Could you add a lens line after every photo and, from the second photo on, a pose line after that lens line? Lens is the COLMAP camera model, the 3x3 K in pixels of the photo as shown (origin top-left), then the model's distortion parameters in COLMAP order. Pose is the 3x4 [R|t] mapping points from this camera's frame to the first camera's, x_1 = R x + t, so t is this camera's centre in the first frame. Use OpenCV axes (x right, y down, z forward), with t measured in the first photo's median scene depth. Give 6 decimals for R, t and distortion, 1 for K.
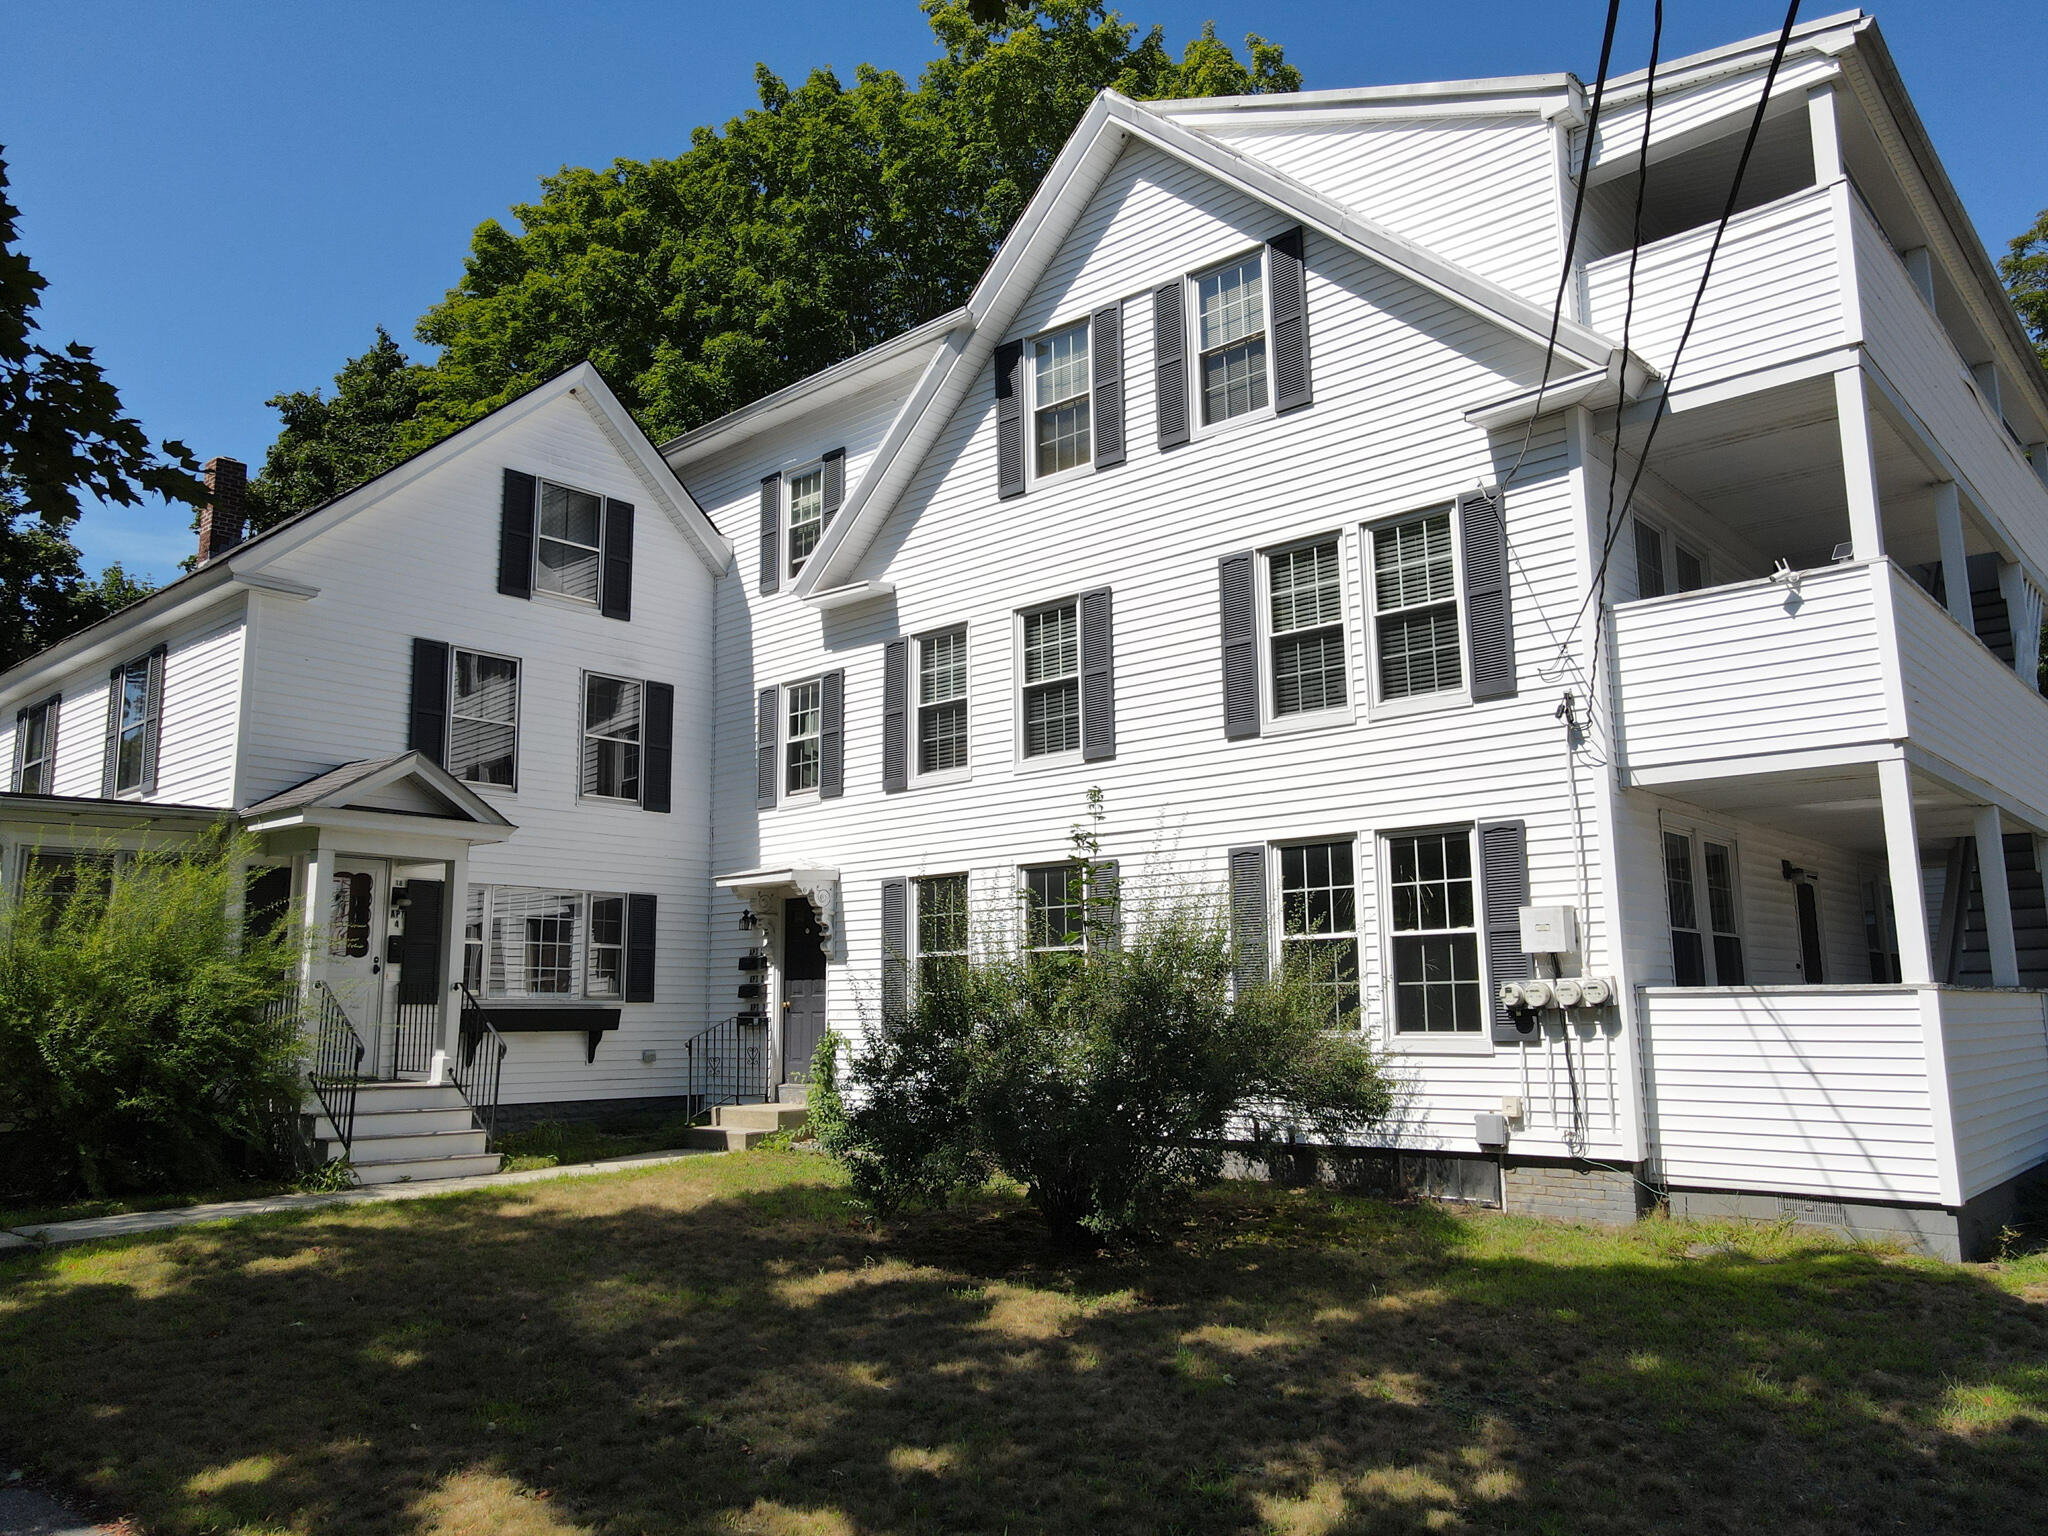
lens RADIAL K [[1475.9, 0, 1025.4], [0, 1475.9, 764.4], [0, 0, 1]] dist [-0.011001, 0.032969]
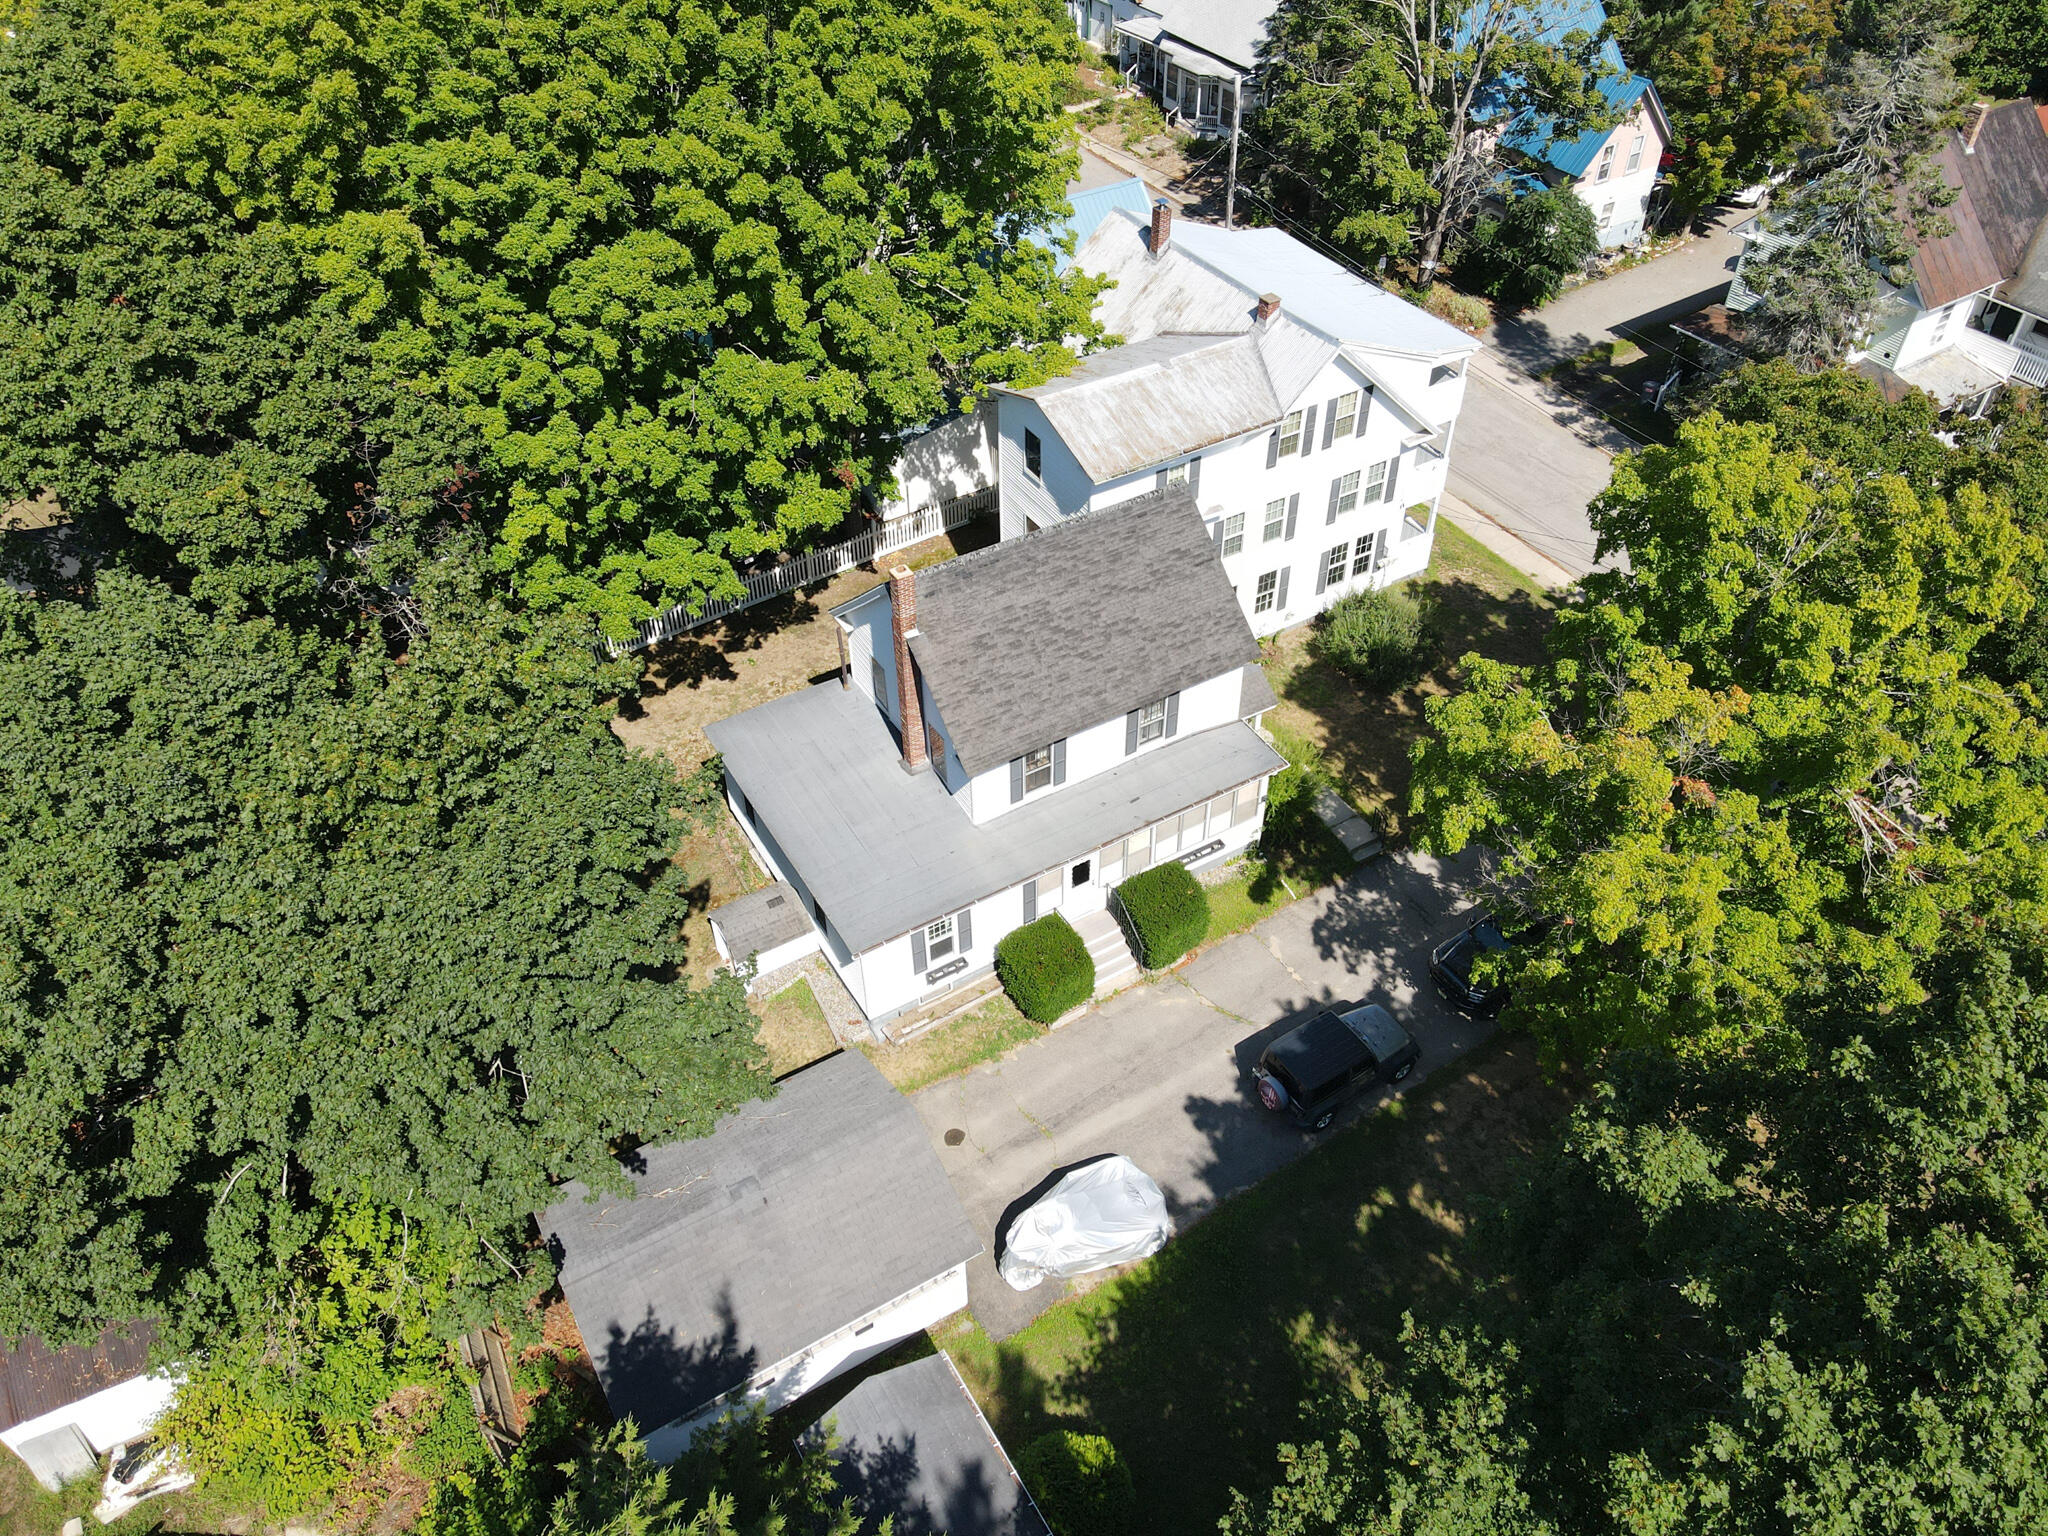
lens RADIAL K [[1474.3, 0, 1026.8], [0, 1474.3, 777.8], [0, 0, 1]] dist [-0.006604, 0.010271]
pose [[0.291267, -0.640247, 0.710807, -2.486180], [-0.160928, 0.699642, 0.696134, -1.625082], [-0.943009, -0.317149, 0.100749, 0.961235]]
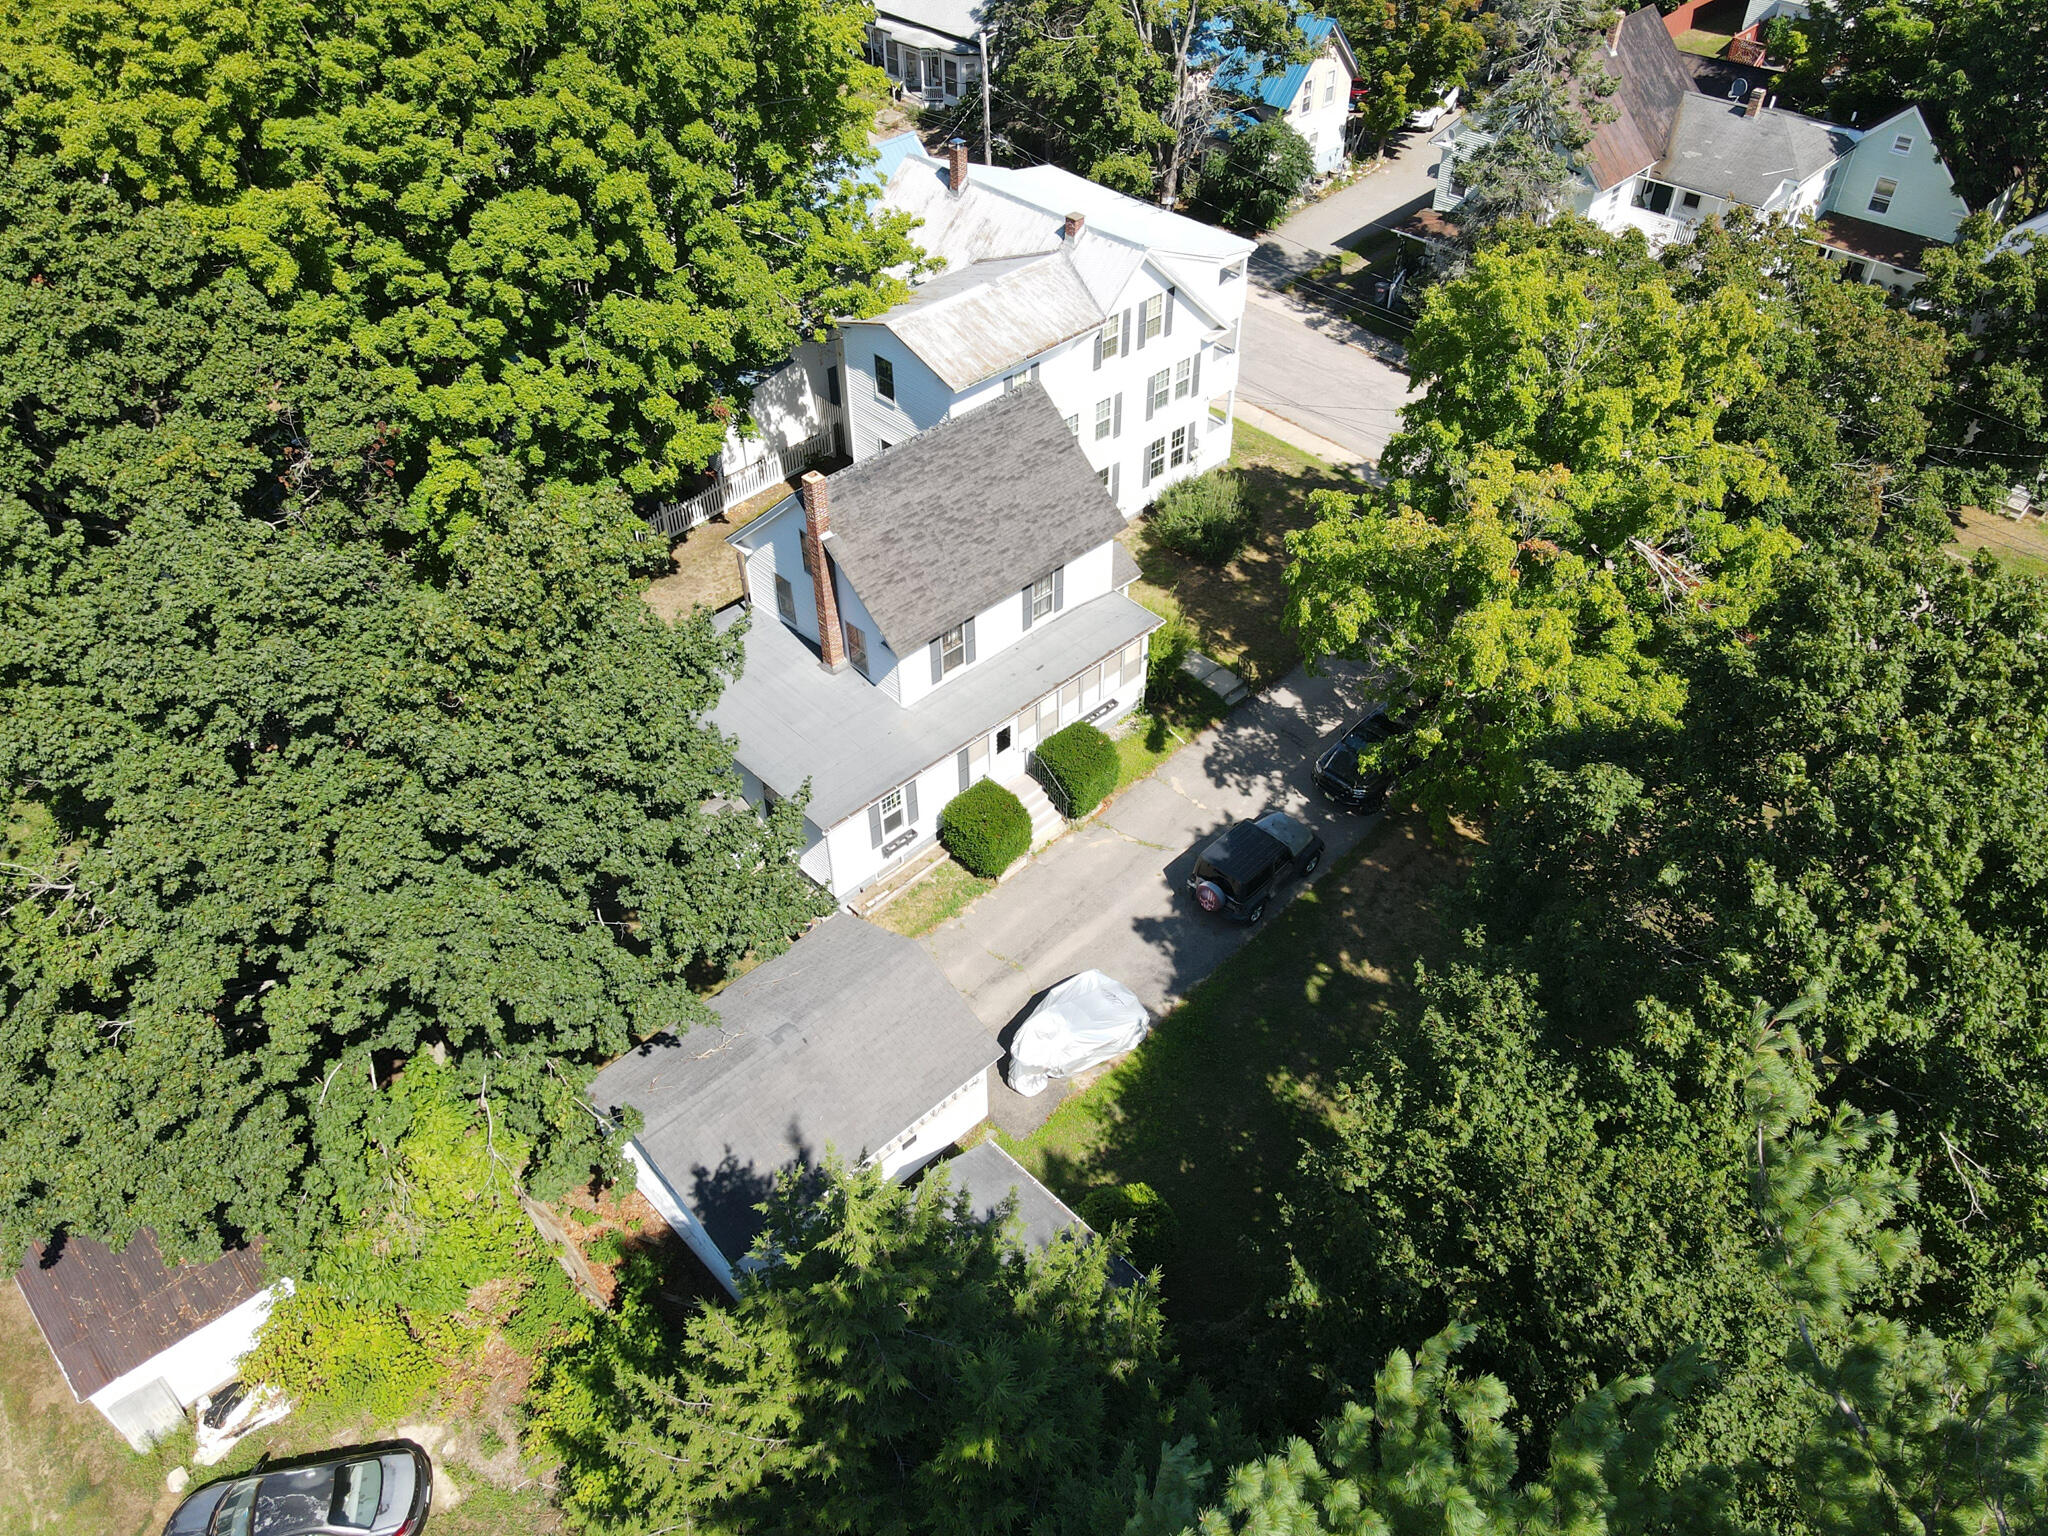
lens RADIAL K [[1475.9, 0, 1025.4], [0, 1475.9, 764.4], [0, 0, 1]] dist [-0.011001, 0.032969]
pose [[0.071109, -0.659452, 0.748376, -2.855443], [-0.164913, 0.732178, 0.660848, -1.578044], [-0.983741, -0.170410, -0.056687, 1.173198]]
